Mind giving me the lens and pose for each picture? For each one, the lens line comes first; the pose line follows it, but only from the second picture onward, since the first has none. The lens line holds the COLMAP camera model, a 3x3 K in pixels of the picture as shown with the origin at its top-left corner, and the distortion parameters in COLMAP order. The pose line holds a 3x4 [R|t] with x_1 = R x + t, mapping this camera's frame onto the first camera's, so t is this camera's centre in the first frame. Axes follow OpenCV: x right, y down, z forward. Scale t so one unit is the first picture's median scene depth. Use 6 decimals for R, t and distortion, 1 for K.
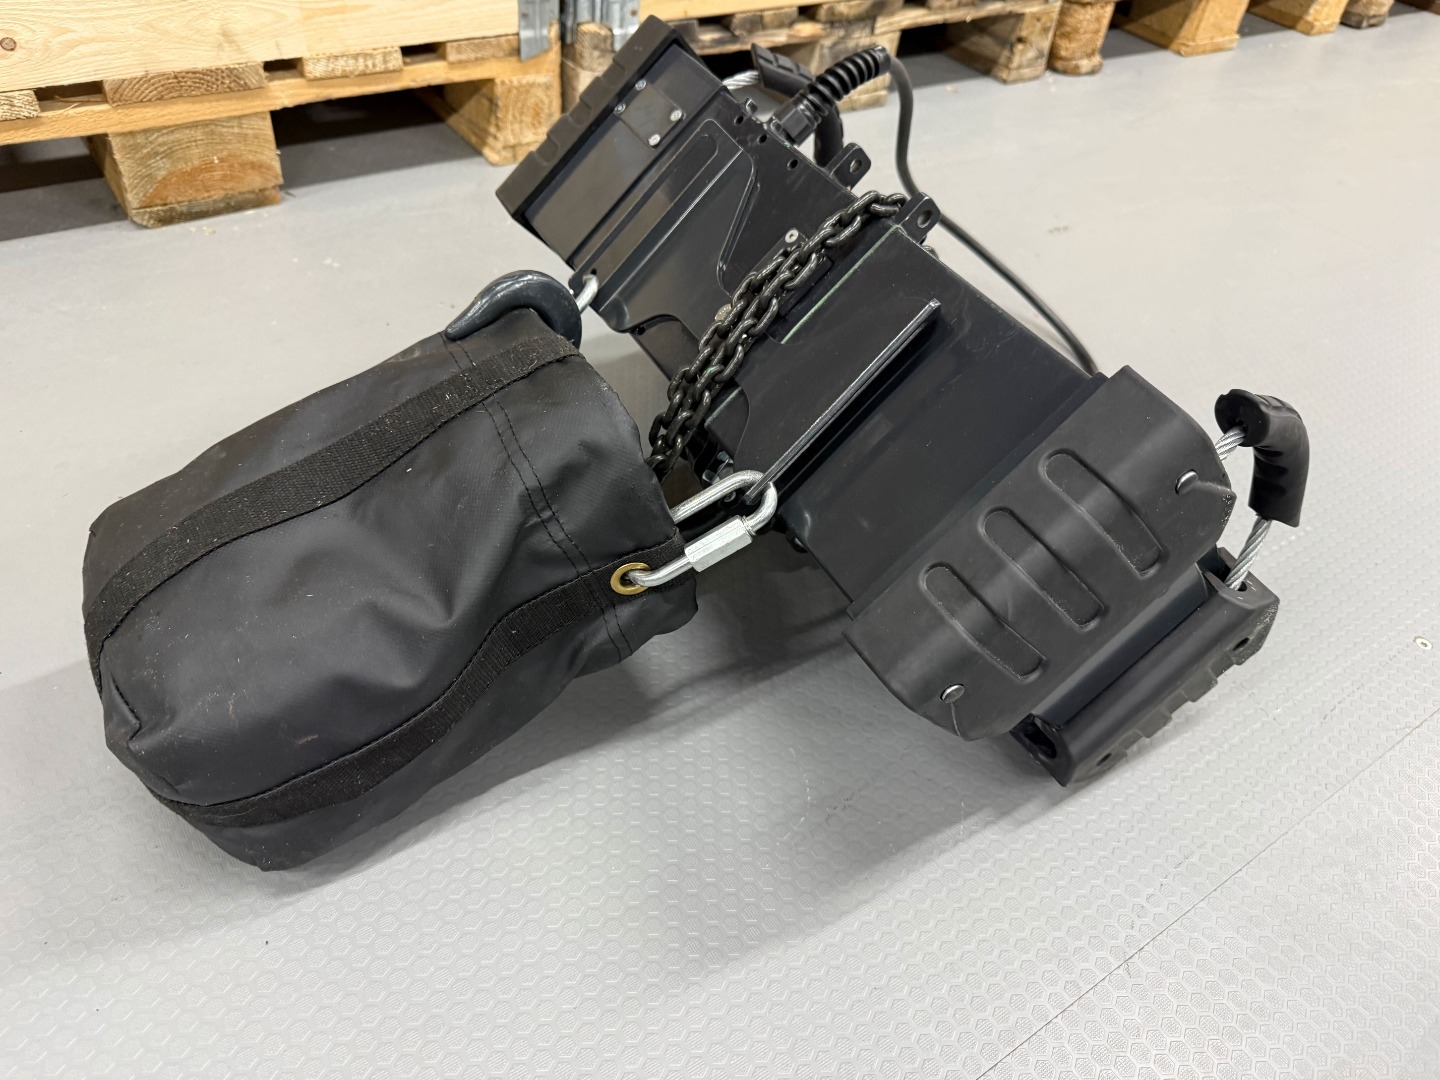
lens RADIAL K [[1033.4, 0, 720.0], [0, 1033.4, 540.0], [0, 0, 1]] dist [-0.003462, 0.000595]
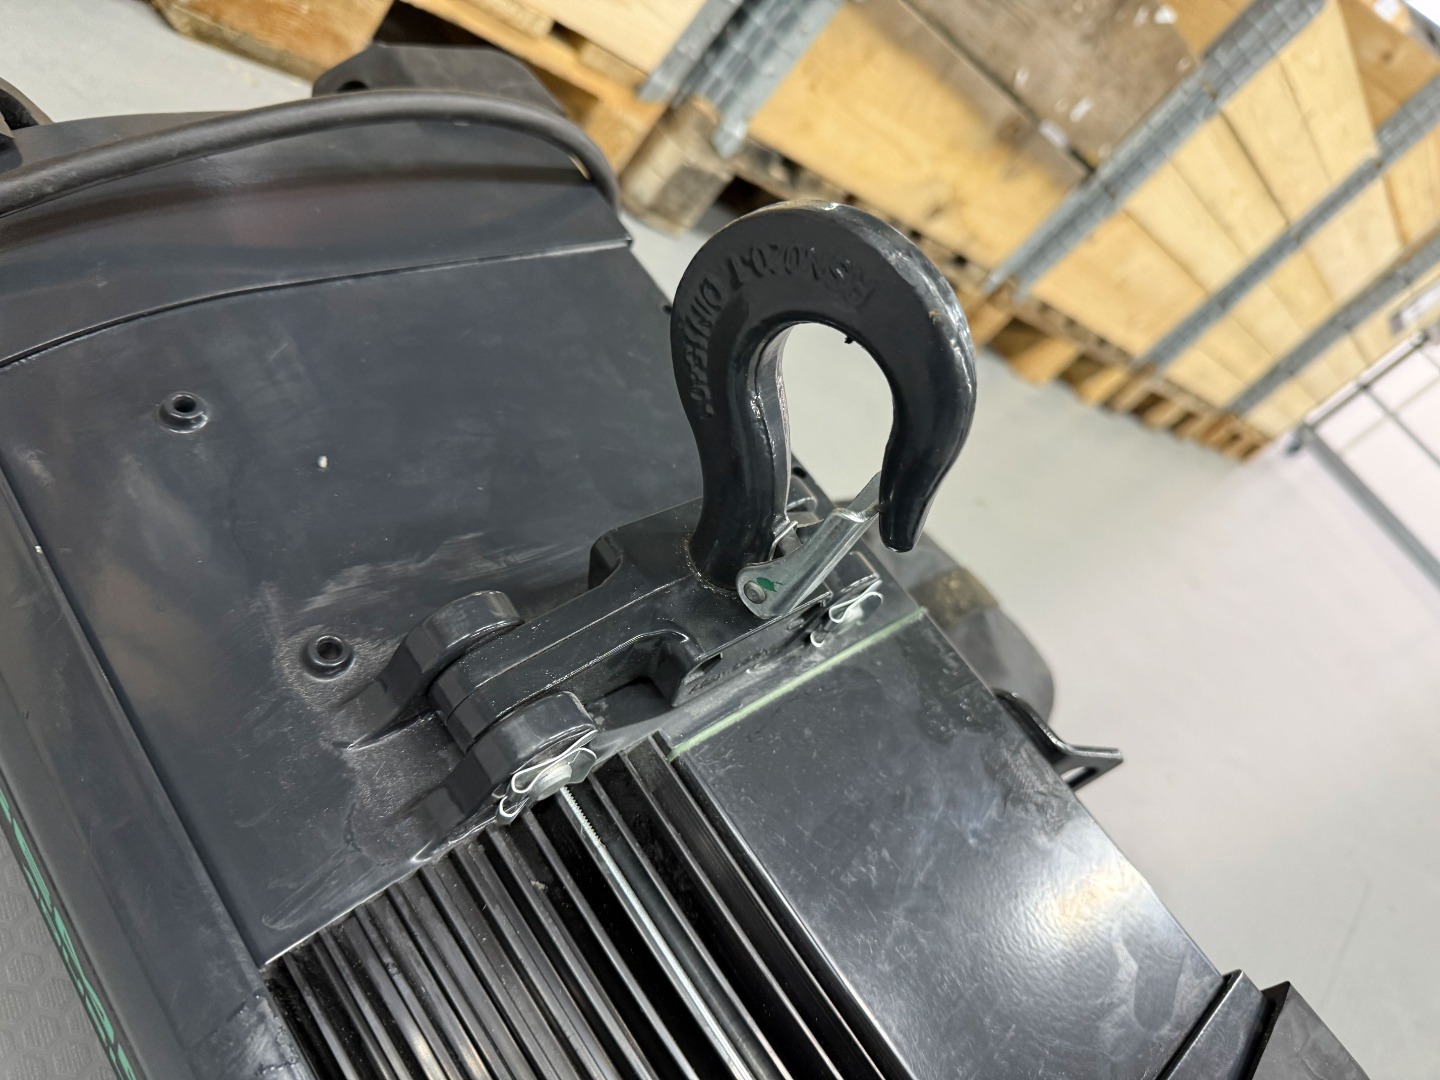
lens RADIAL K [[1046.8, 0, 720.0], [0, 1046.8, 540.0], [0, 0, 1]] dist [-0.025337, -0.003340]
pose [[0.831673, 0.388213, 0.397003, -0.371904], [-0.346518, 0.921533, -0.175217, 0.026044], [-0.433873, 0.008155, 0.900937, 0.165101]]
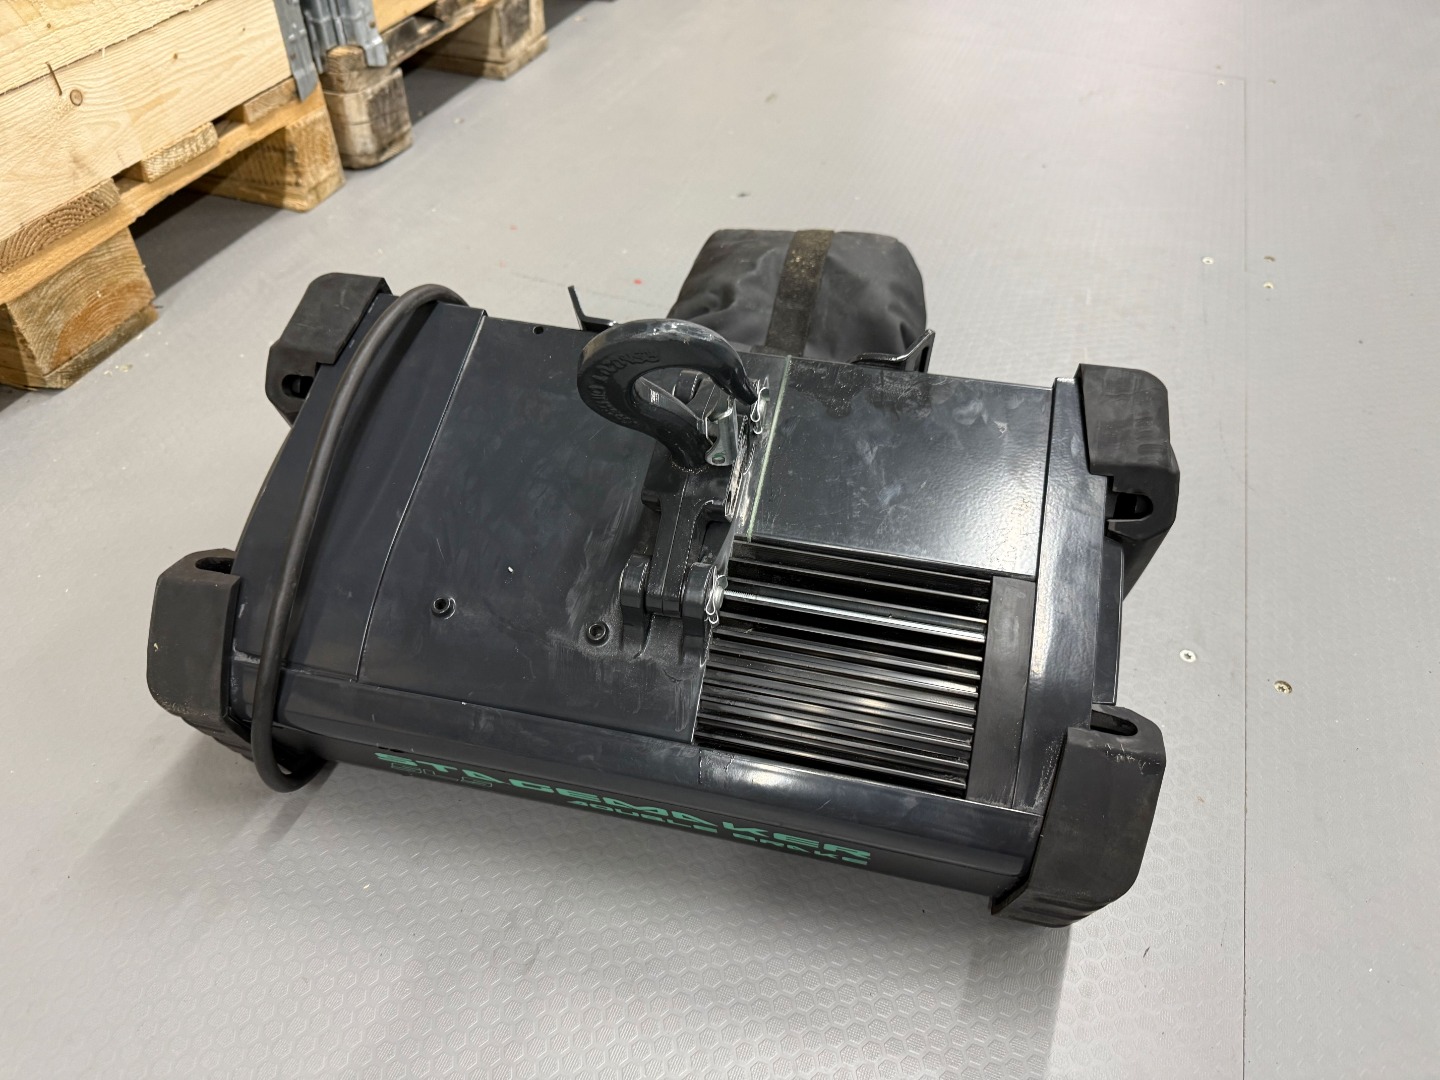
lens RADIAL K [[1033.4, 0, 720.0], [0, 1033.4, 540.0], [0, 0, 1]] dist [-0.003462, 0.000595]
pose [[0.811105, -0.464189, 0.355862, -0.454010], [0.445649, 0.884507, 0.138002, -0.046437], [-0.378822, 0.046656, 0.924293, -0.071186]]
